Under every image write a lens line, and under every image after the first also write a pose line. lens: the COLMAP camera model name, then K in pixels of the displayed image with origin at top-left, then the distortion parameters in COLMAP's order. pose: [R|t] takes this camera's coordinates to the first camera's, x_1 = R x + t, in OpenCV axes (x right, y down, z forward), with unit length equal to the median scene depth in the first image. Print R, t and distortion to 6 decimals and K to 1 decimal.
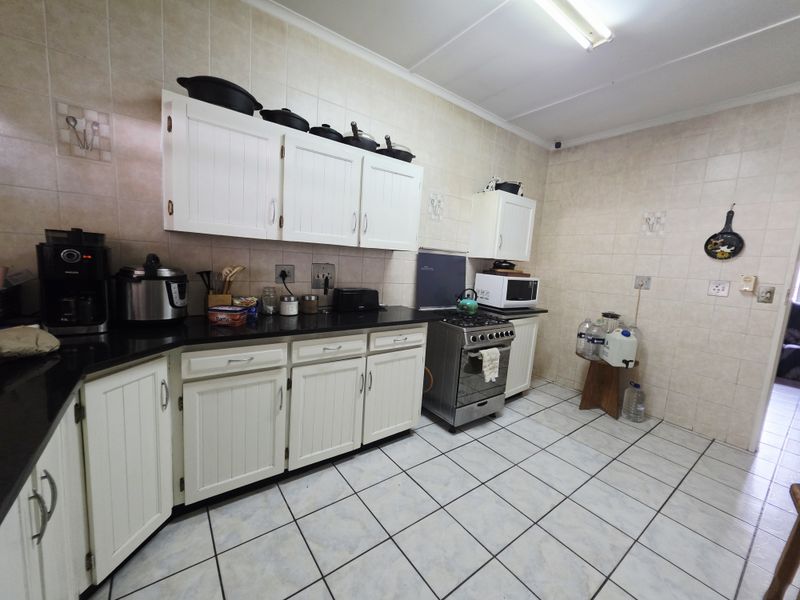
lens RADIAL K [[319.6, 0, 401.2], [0, 319.6, 300.3], [0, 0, 1]] dist [0.002777, -0.000199]
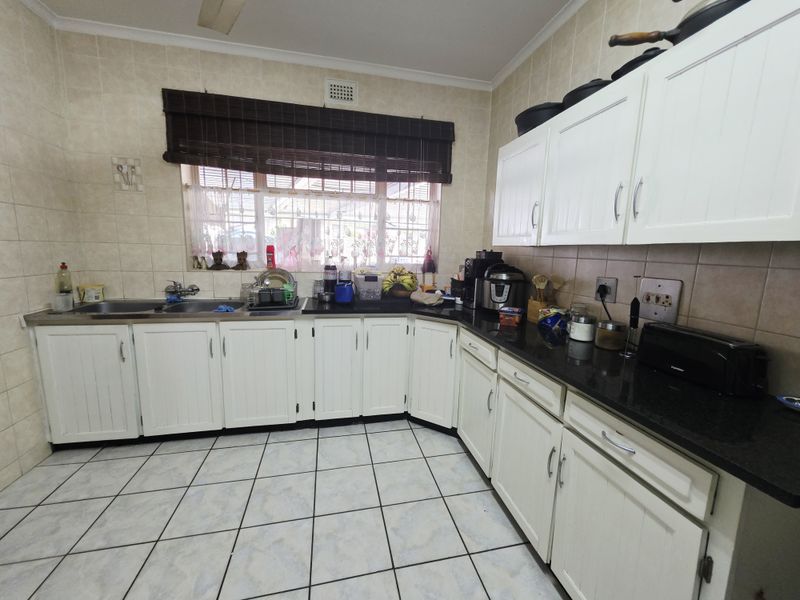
lens RADIAL K [[319.6, 0, 402.0], [0, 319.6, 298.6], [0, 0, 1]] dist [0.002777, -0.000199]
pose [[-0.410771, 0.058145, -0.909883, 0.560675], [-0.169428, 0.975714, 0.138841, -0.091705], [0.895858, 0.211192, -0.390944, 0.937557]]
